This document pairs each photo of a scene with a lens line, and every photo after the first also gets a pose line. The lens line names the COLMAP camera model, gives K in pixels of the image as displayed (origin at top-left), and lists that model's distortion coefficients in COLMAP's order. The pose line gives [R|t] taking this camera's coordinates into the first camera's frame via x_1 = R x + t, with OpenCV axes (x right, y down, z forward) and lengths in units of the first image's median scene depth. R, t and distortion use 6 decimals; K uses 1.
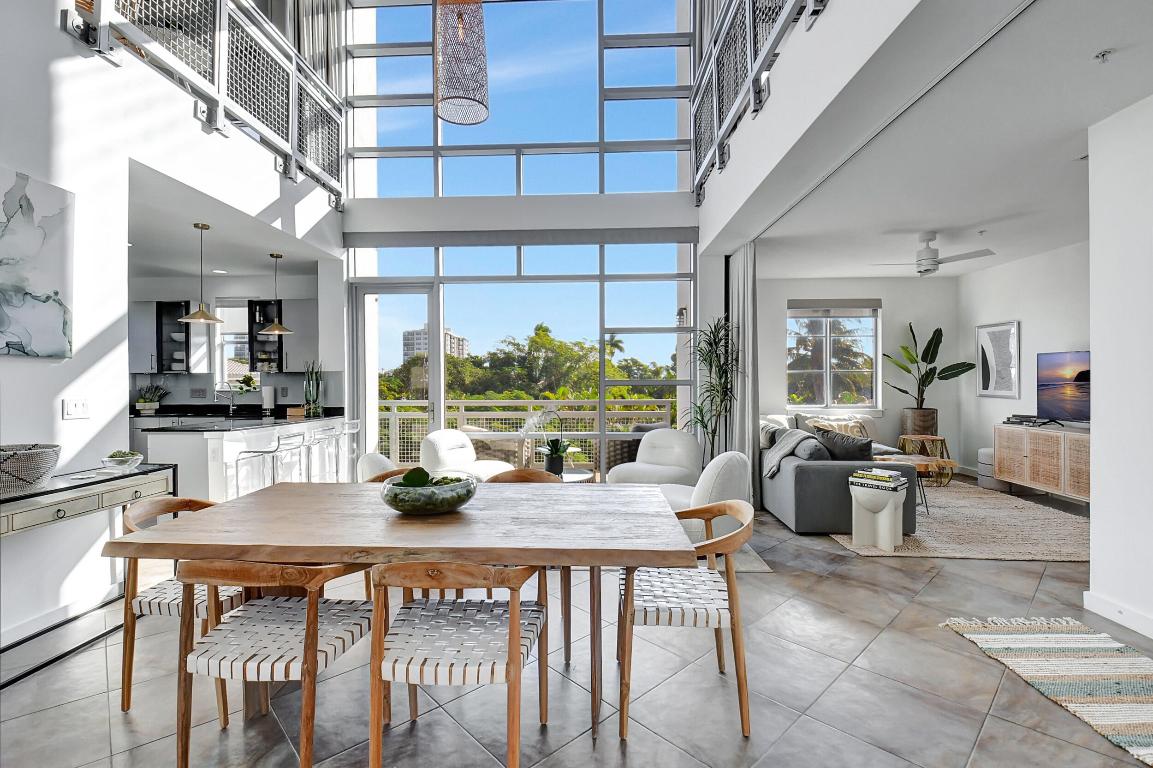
lens RADIAL K [[511.8, 0, 581.4], [0, 511.8, 382.1], [0, 0, 1]] dist [0.024726, -0.002640]
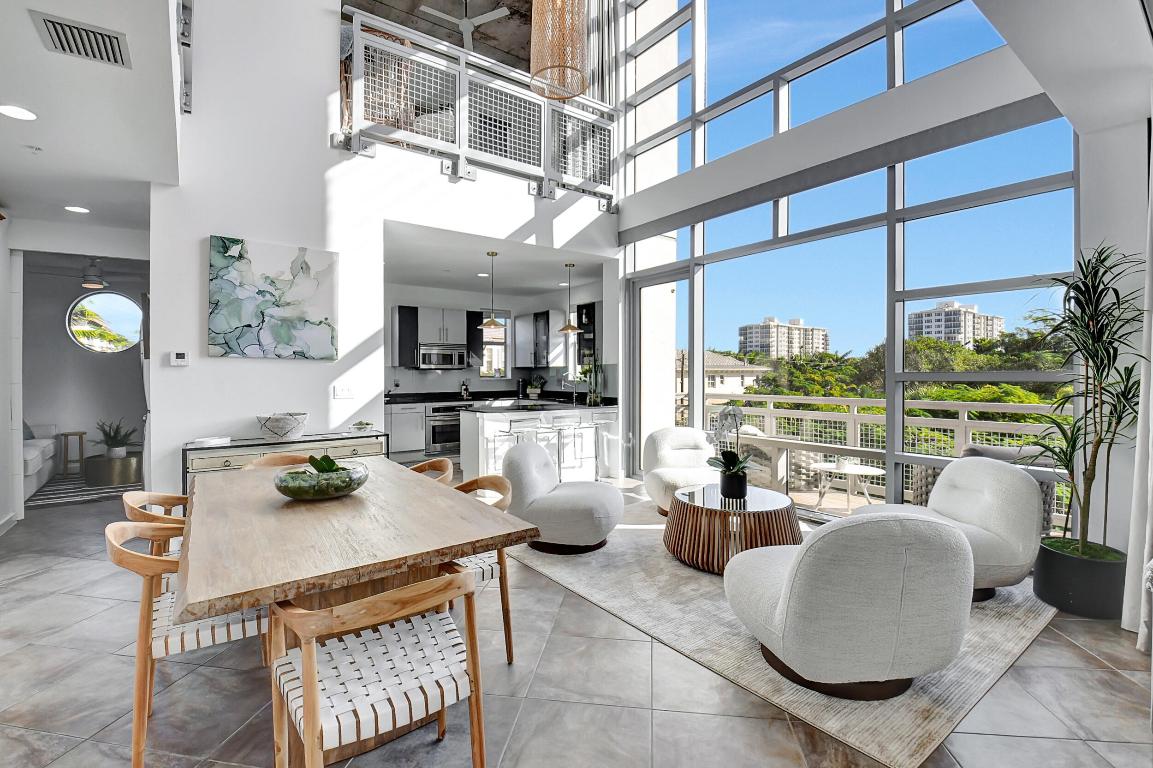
lens RADIAL K [[511.8, 0, 579.7], [0, 511.8, 383.5], [0, 0, 1]] dist [0.024726, -0.002640]
pose [[0.635959, 0.017726, -0.771520, 0.347221], [-0.000291, 0.999742, 0.022729, -0.005477], [0.771723, -0.014230, 0.635799, 0.305476]]
